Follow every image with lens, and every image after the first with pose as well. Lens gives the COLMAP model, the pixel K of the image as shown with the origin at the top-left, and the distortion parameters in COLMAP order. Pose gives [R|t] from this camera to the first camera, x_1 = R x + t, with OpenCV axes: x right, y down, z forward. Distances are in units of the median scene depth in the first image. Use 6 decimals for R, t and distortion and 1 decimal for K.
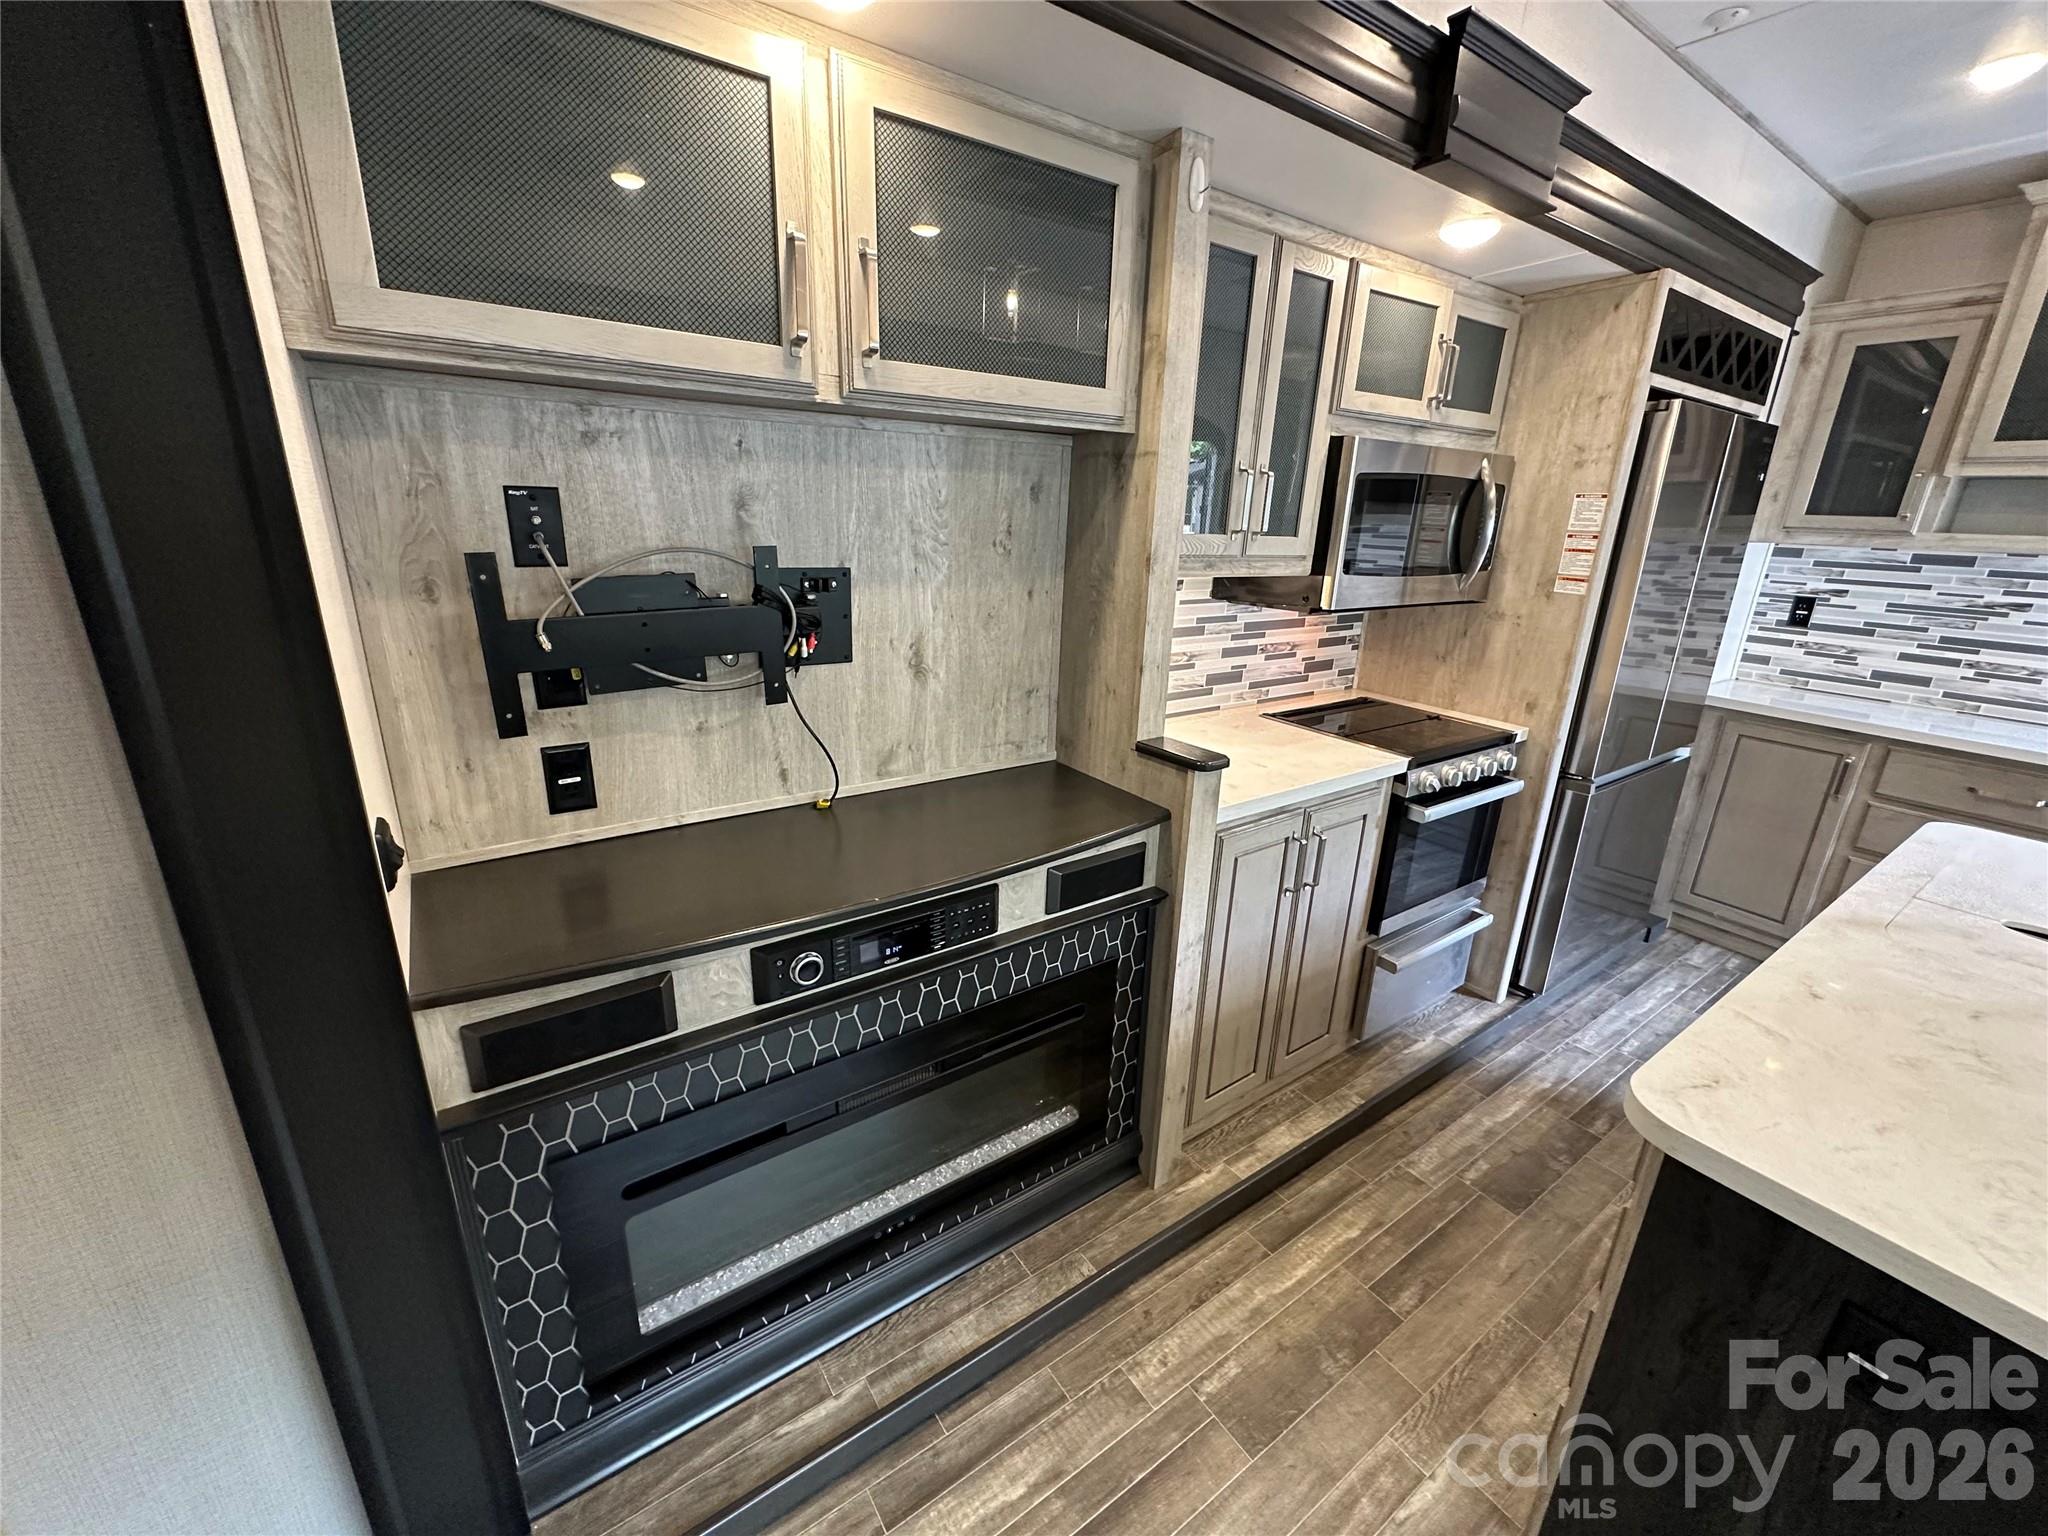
lens RADIAL K [[820.7, 0, 1026.3], [0, 820.7, 766.8], [0, 0, 1]] dist [-0.004936, 0.000998]
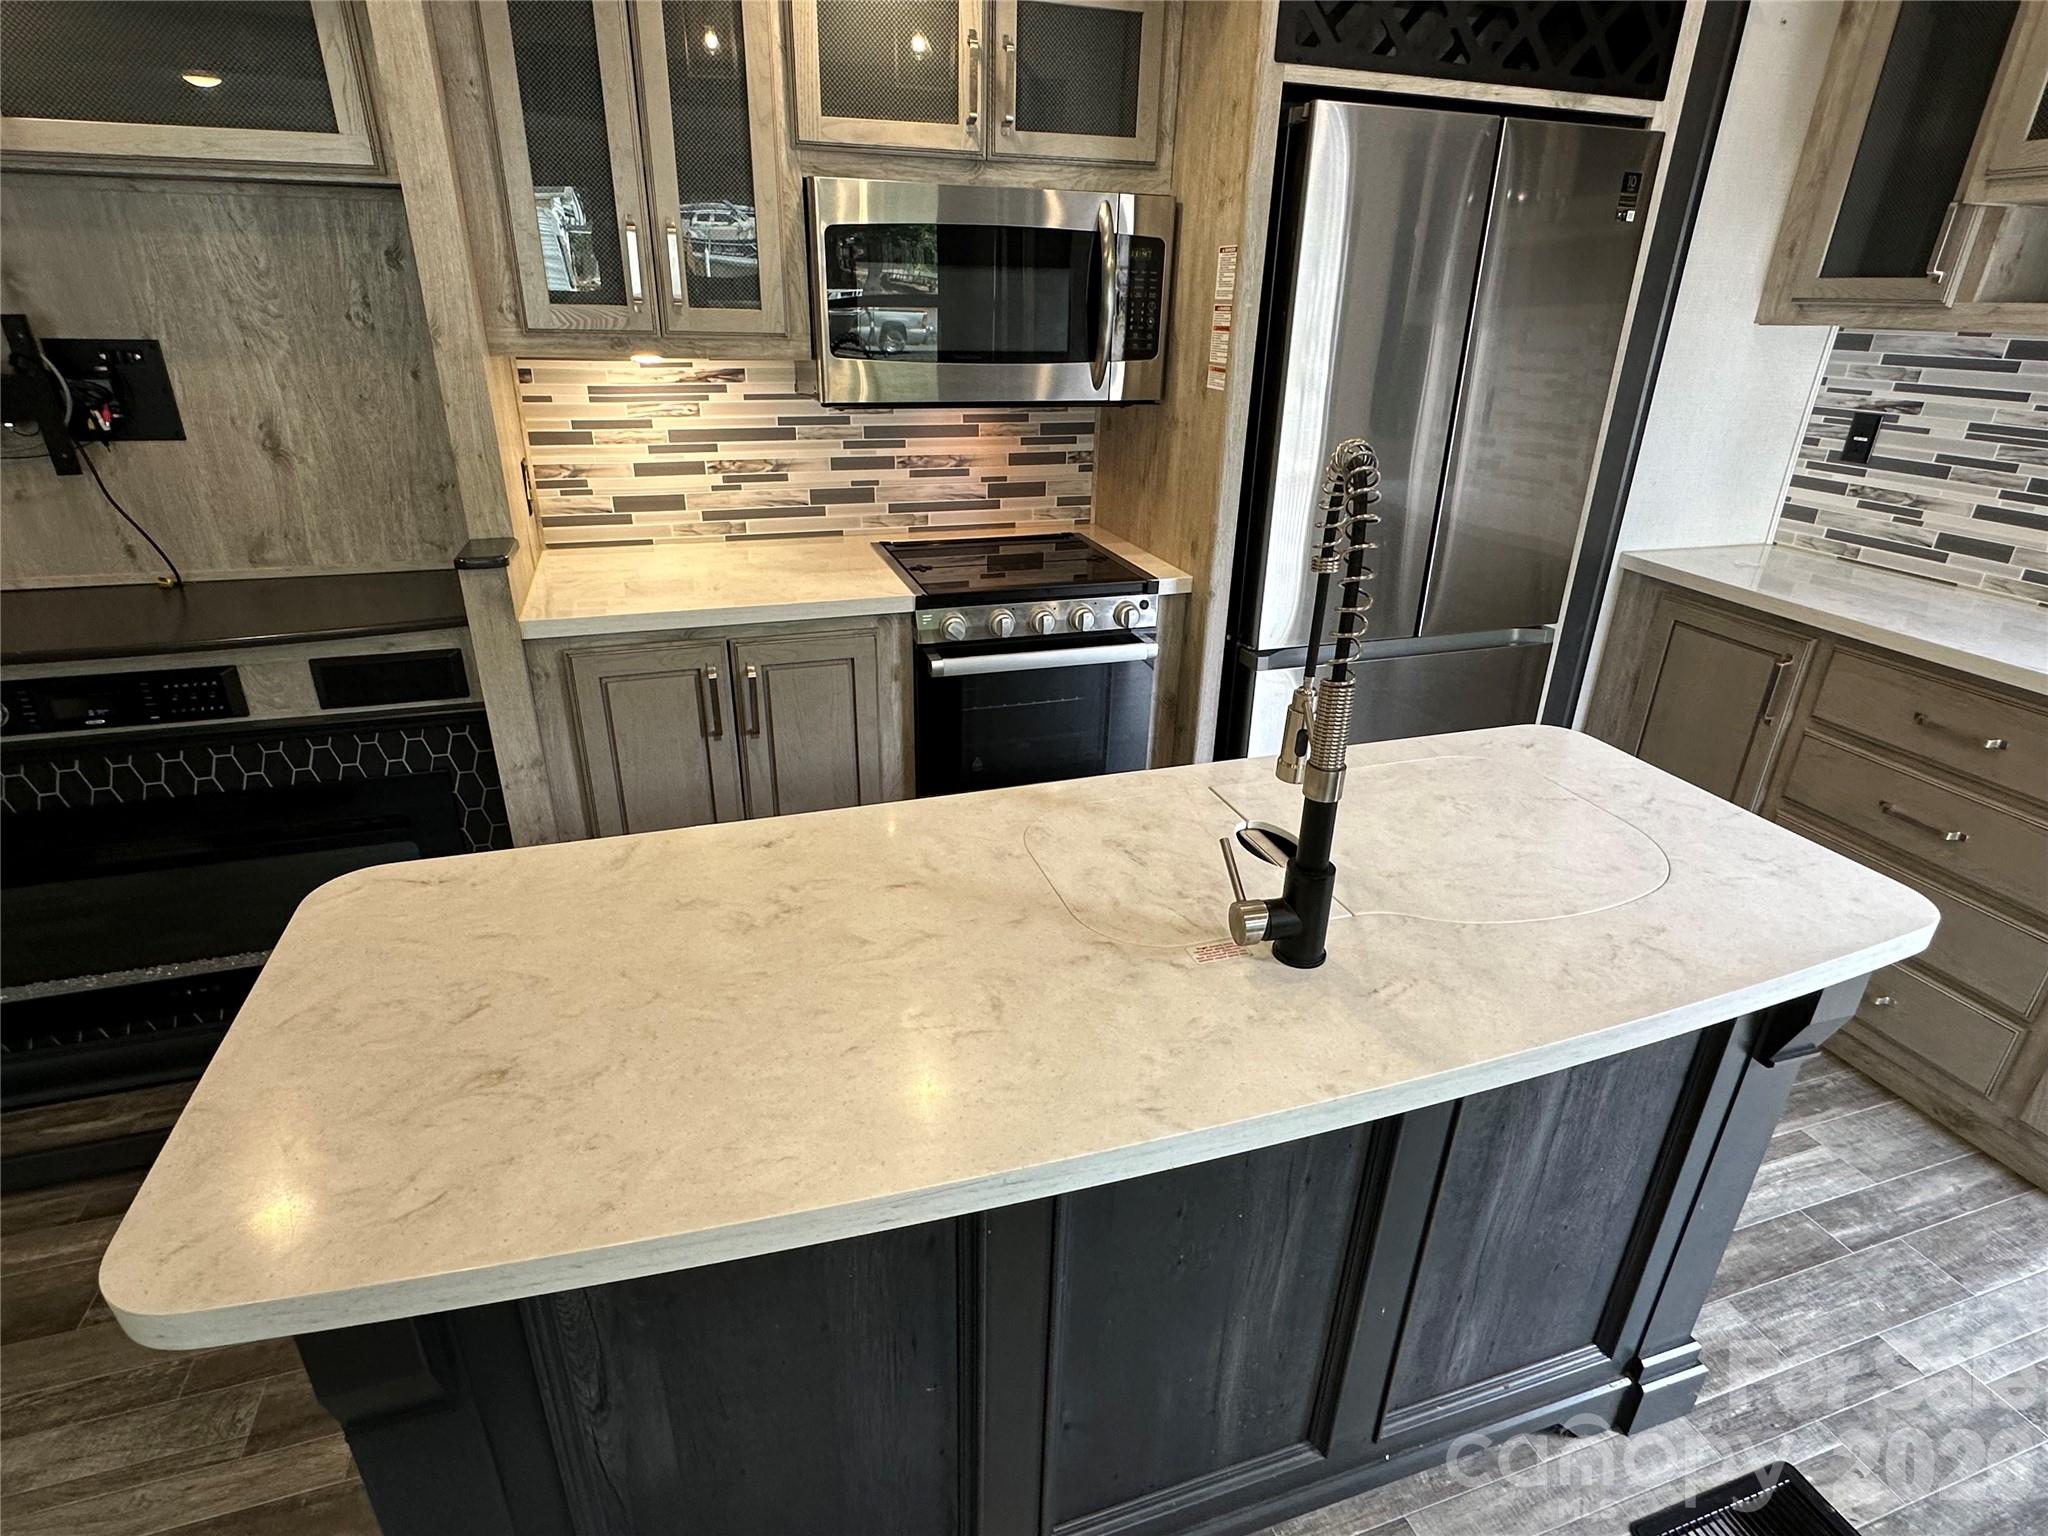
lens RADIAL K [[1054.3, 0, 1022.0], [0, 1054.3, 767.9], [0, 0, 1]] dist [-0.004645, 0.000171]
pose [[0.959214, 0.103647, -0.262994, 0.787611], [-0.075762, 0.990580, 0.114067, 0.030108], [0.272339, -0.089490, 0.958031, 0.016785]]
